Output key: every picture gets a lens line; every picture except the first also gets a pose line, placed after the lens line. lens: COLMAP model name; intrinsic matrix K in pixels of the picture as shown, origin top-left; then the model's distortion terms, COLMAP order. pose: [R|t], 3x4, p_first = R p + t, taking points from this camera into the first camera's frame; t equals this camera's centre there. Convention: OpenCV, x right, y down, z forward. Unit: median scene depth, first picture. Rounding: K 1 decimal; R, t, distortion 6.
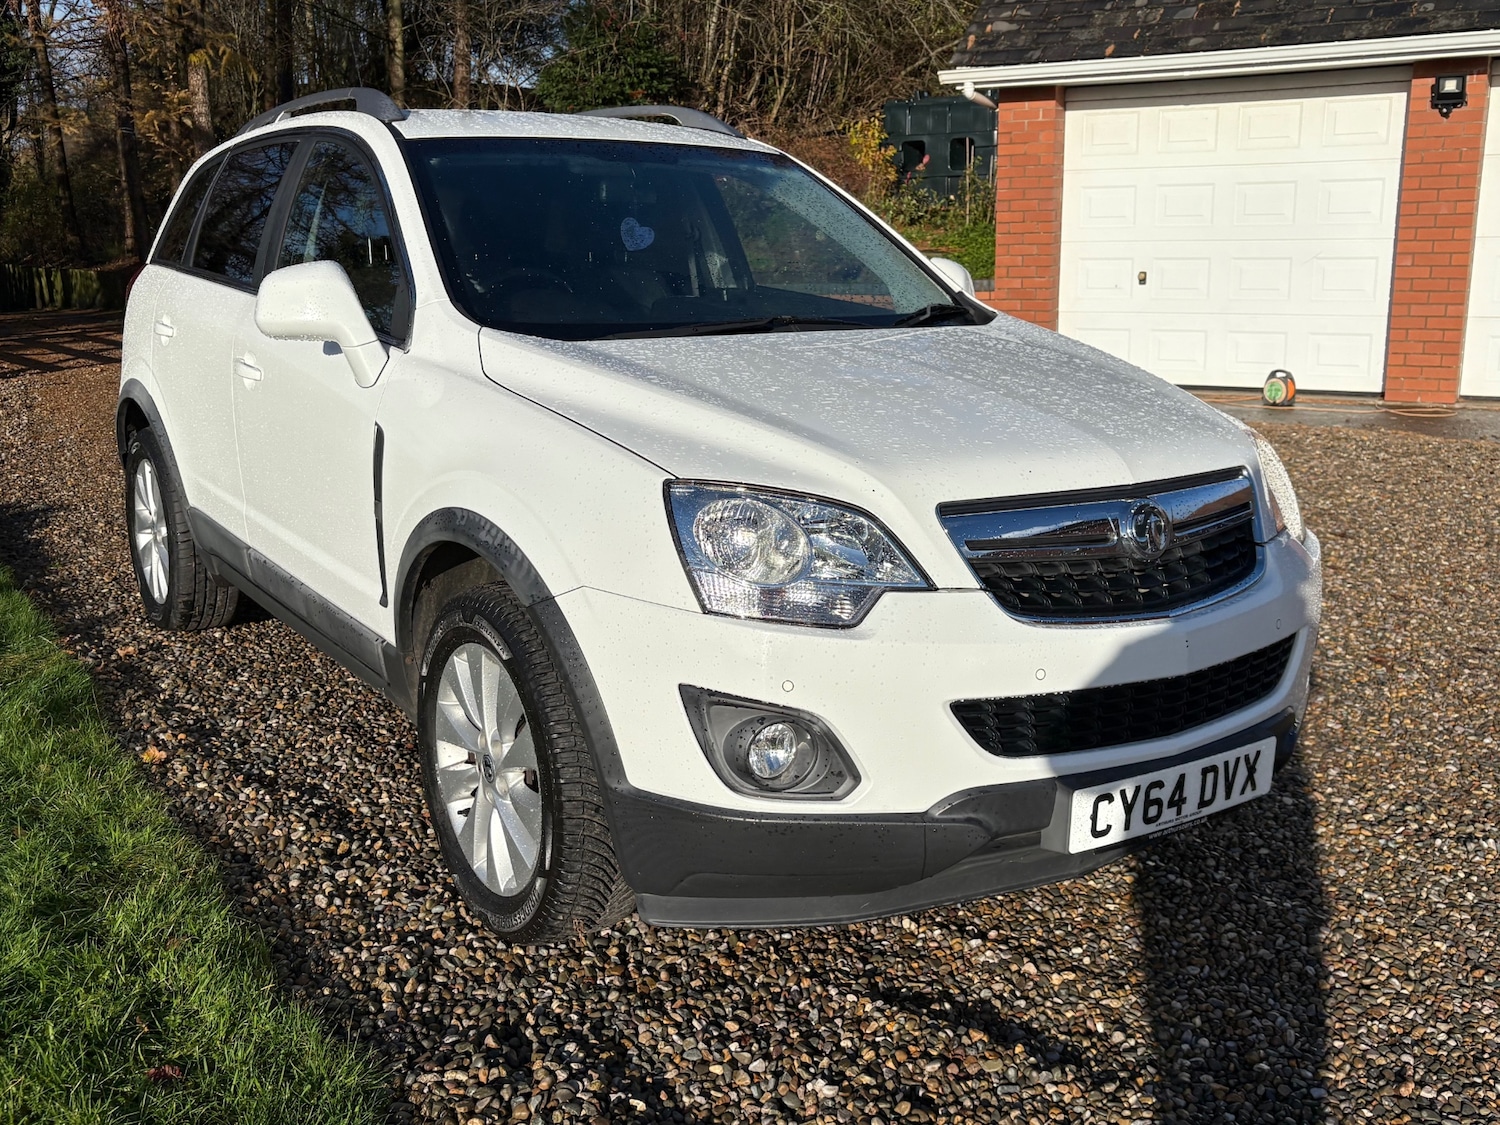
lens RADIAL K [[1574.6, 0, 750.5], [0, 1574.6, 582.8], [0, 0, 1]] dist [0.031579, -0.033491]
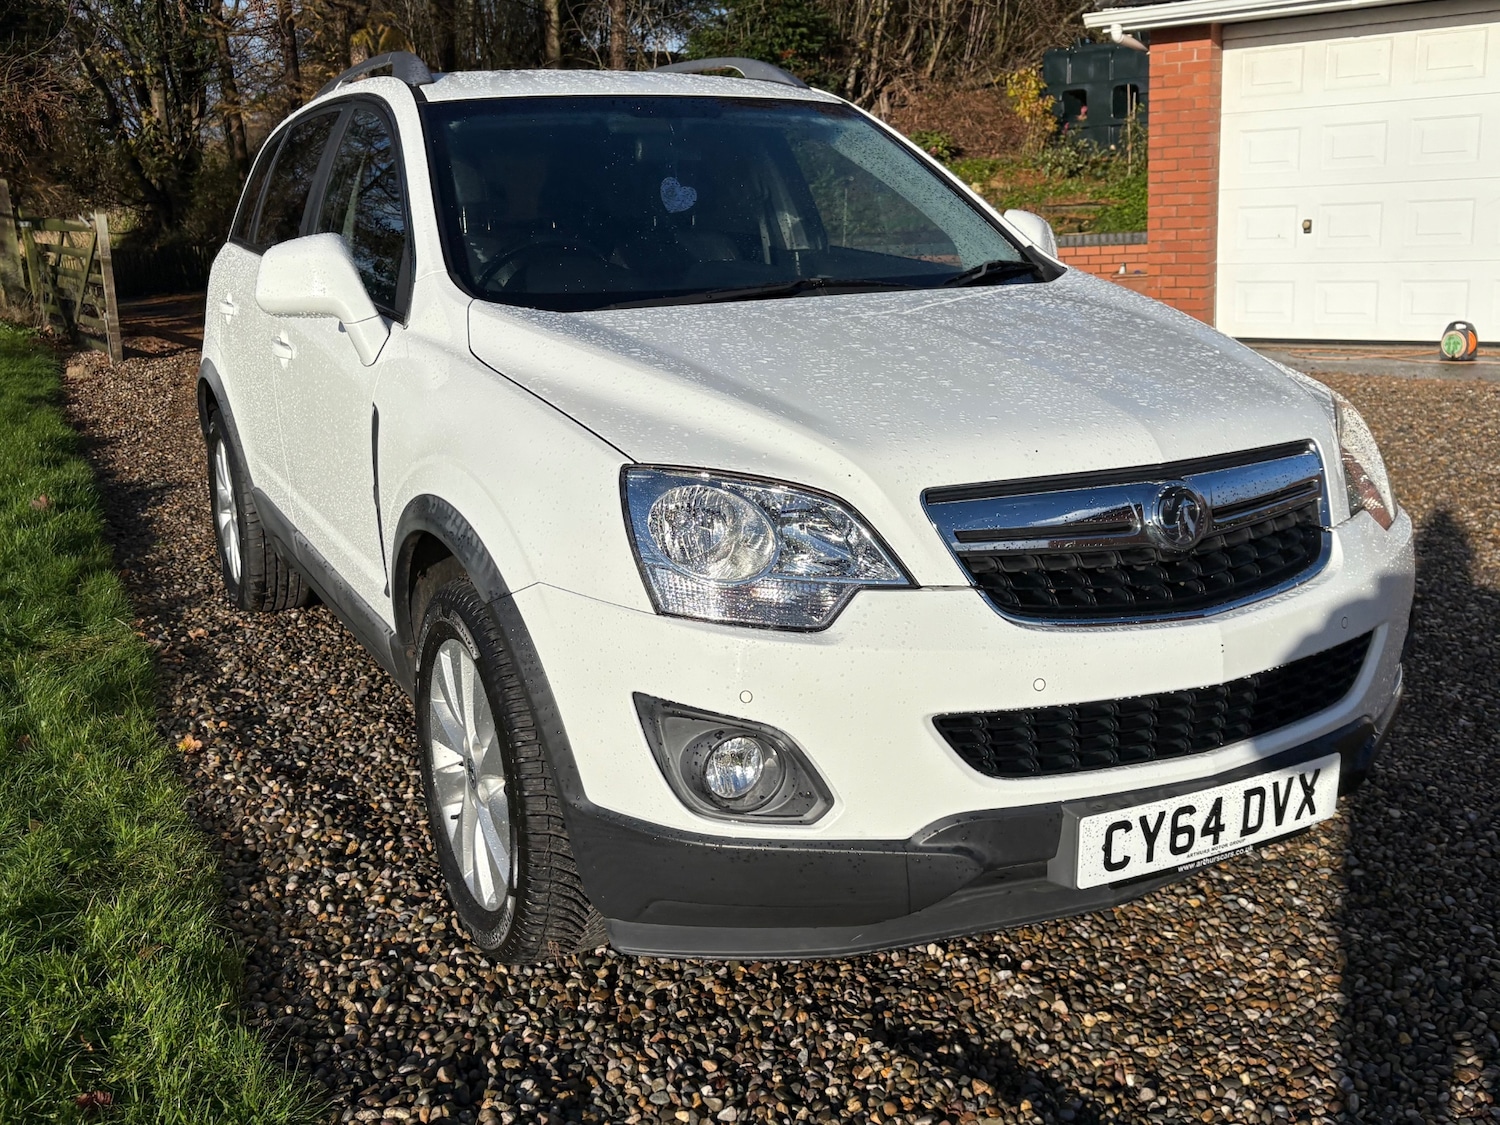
lens RADIAL K [[1568.6, 0, 750.0], [0, 1568.6, 562.5], [0, 0, 1]] dist [-0.021225, 0.096606]
pose [[0.991668, -0.002086, -0.128800, 0.115966], [0.003618, 0.999925, 0.011660, -0.017090], [0.128766, -0.012029, 0.991602, 0.102578]]
